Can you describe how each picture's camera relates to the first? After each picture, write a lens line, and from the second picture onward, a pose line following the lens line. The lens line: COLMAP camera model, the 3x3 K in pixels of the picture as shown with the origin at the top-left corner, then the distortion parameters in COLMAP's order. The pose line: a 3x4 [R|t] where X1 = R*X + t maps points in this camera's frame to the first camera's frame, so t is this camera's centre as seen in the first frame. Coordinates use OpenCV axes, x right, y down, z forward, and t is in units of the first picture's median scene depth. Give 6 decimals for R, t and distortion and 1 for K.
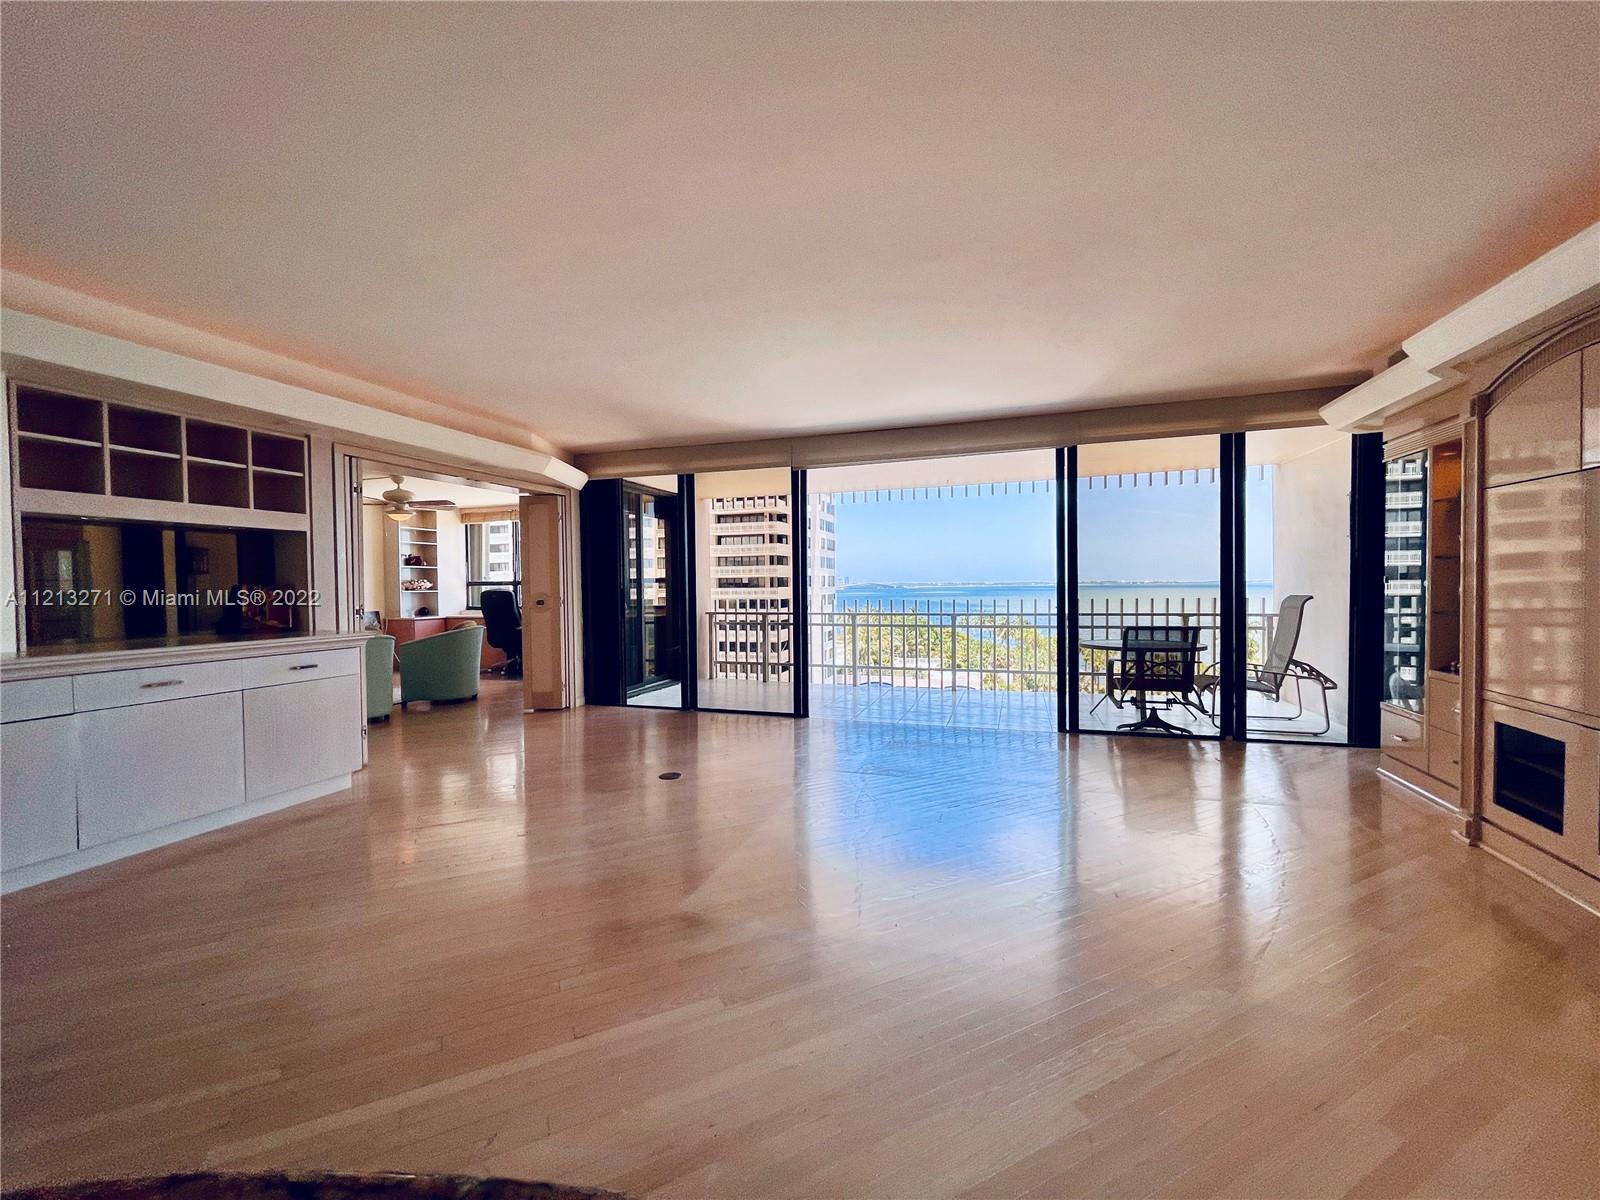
lens RADIAL K [[647.5, 0, 792.0], [0, 647.5, 593.0], [0, 0, 1]] dist [0.007219, 0.000021]
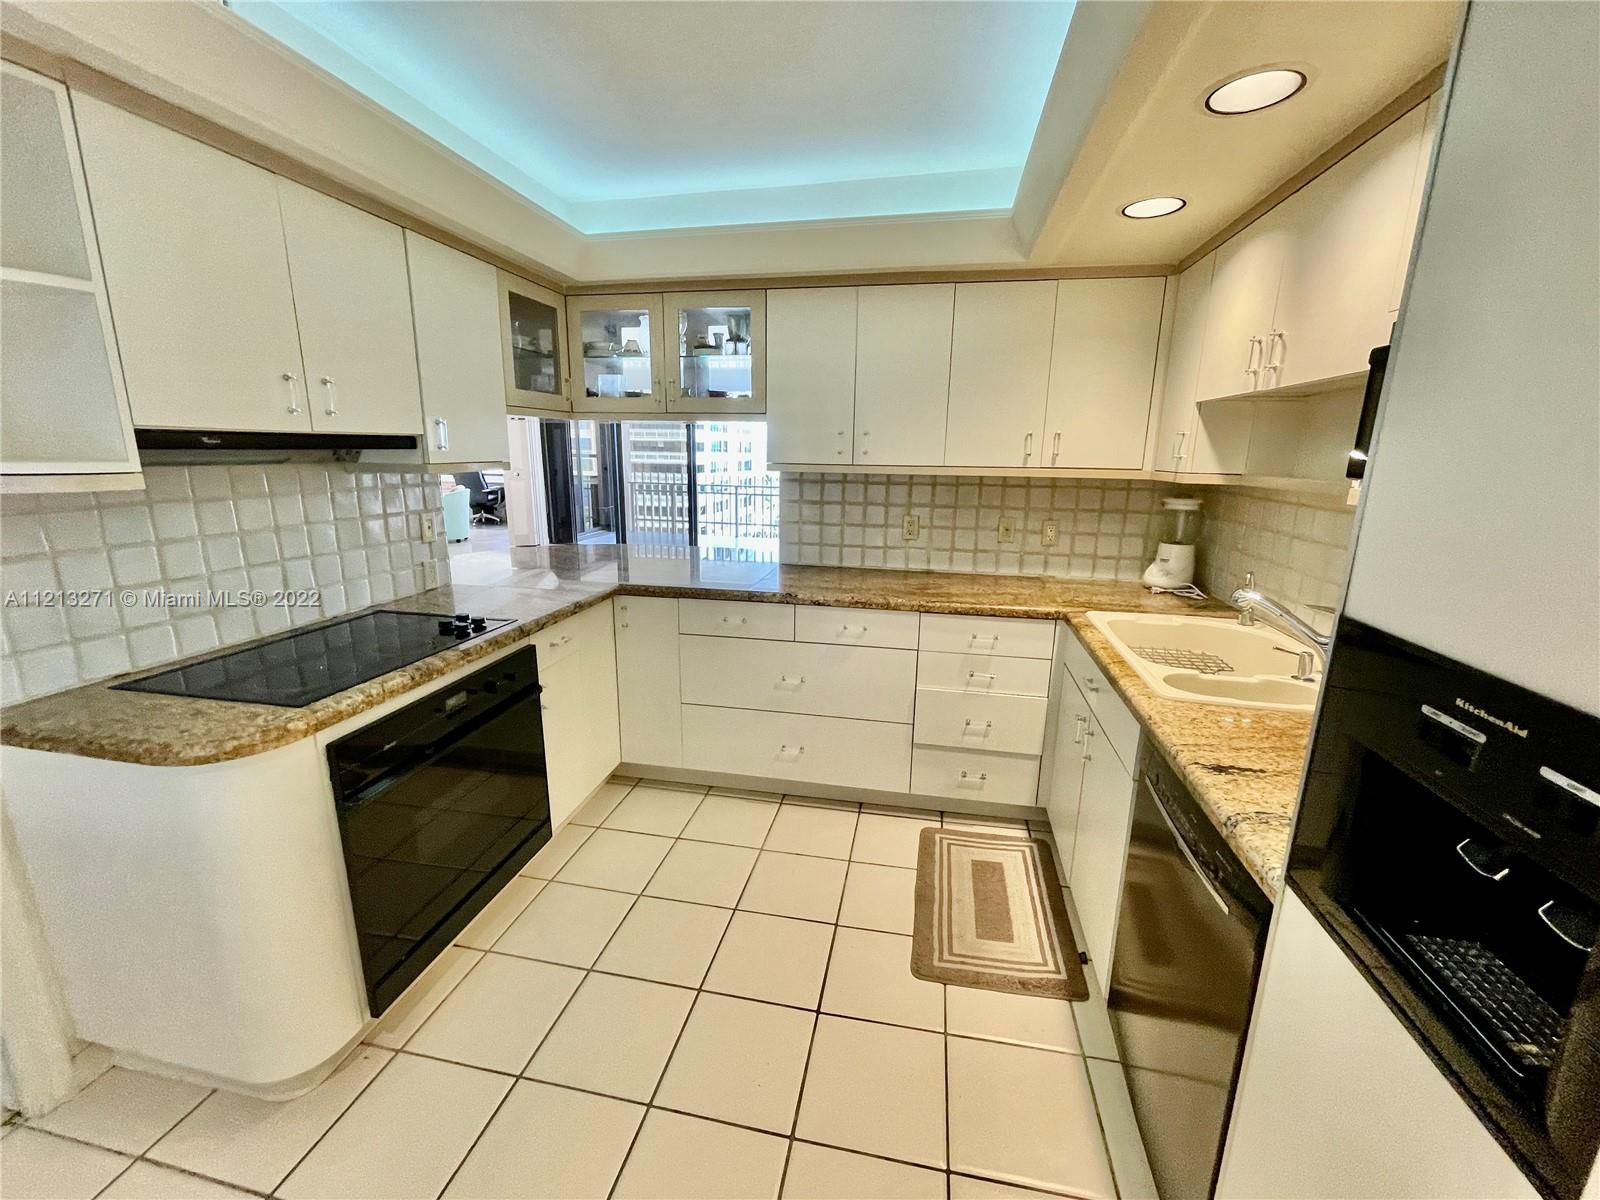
lens RADIAL K [[644.4, 0, 793.0], [0, 644.4, 598.7], [0, 0, 1]] dist [0.031083, 0.000003]
pose [[0.992029, -0.002718, 0.125982, 0.061233], [-0.024187, 0.977070, 0.211538, -0.041866], [-0.123668, -0.212899, 0.969216, -0.633217]]
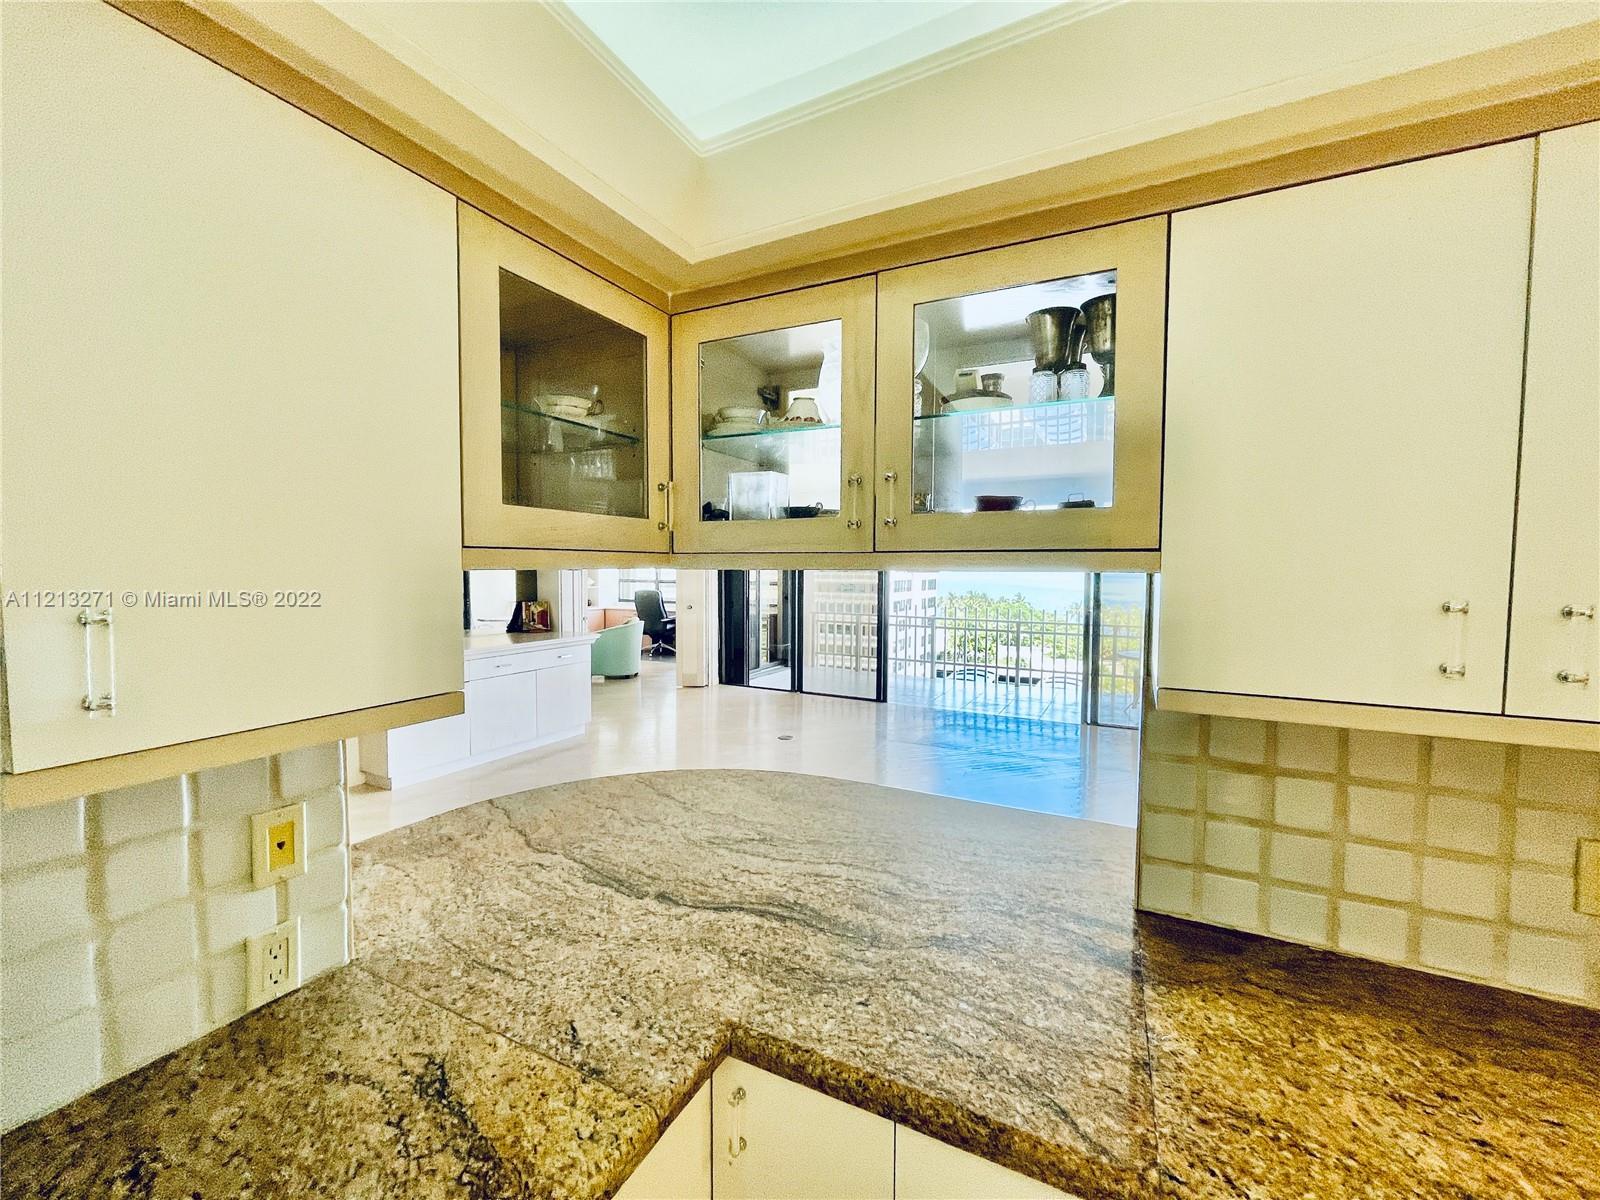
lens RADIAL K [[644.4, 0, 793.0], [0, 644.4, 598.7], [0, 0, 1]] dist [0.031083, 0.000003]
pose [[0.987735, 0.025995, -0.153962, 0.034053], [-0.019949, 0.998973, 0.040691, -0.066875], [0.154862, -0.037120, 0.987239, -0.311581]]
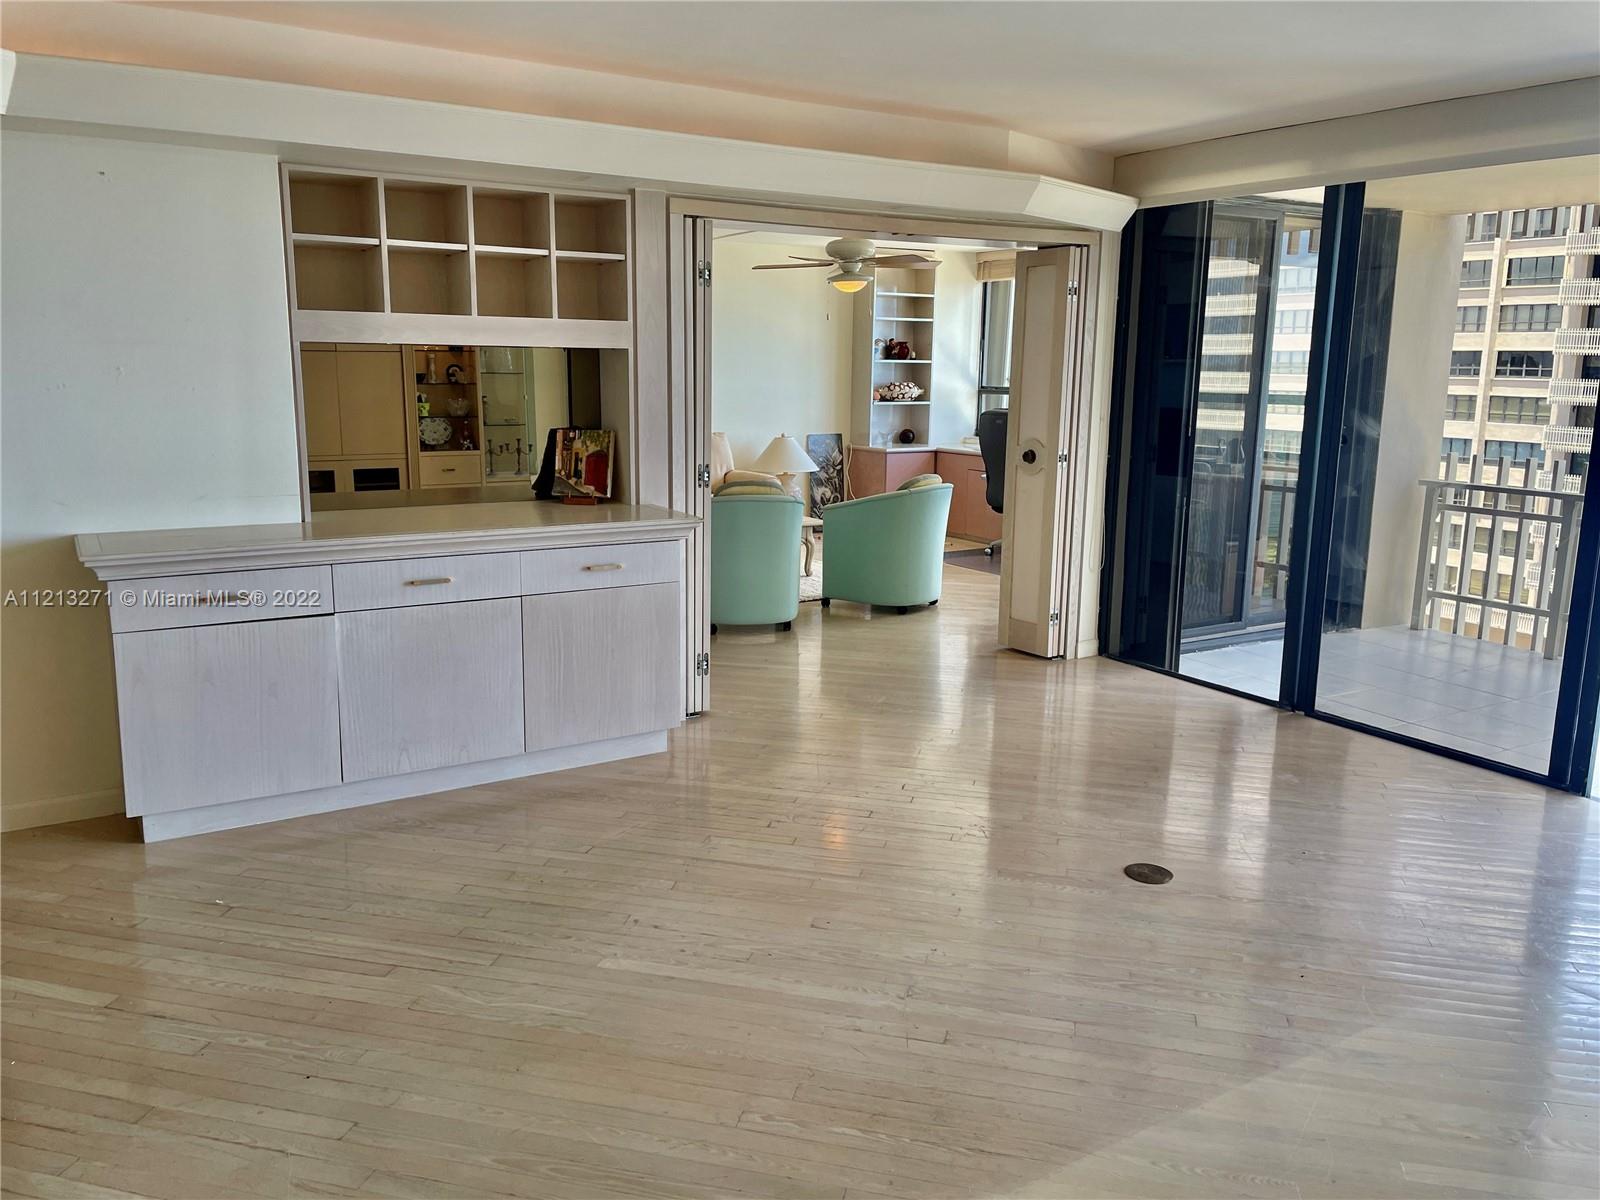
lens RADIAL K [[1197.0, 0, 788.0], [0, 1197.0, 578.8], [0, 0, 1]] dist [0.107634, -0.138265]
pose [[0.769362, 0.135477, -0.624282, 0.099584], [-0.029596, 0.983763, 0.177016, -0.060638], [0.638127, -0.117714, 0.760879, 0.121352]]
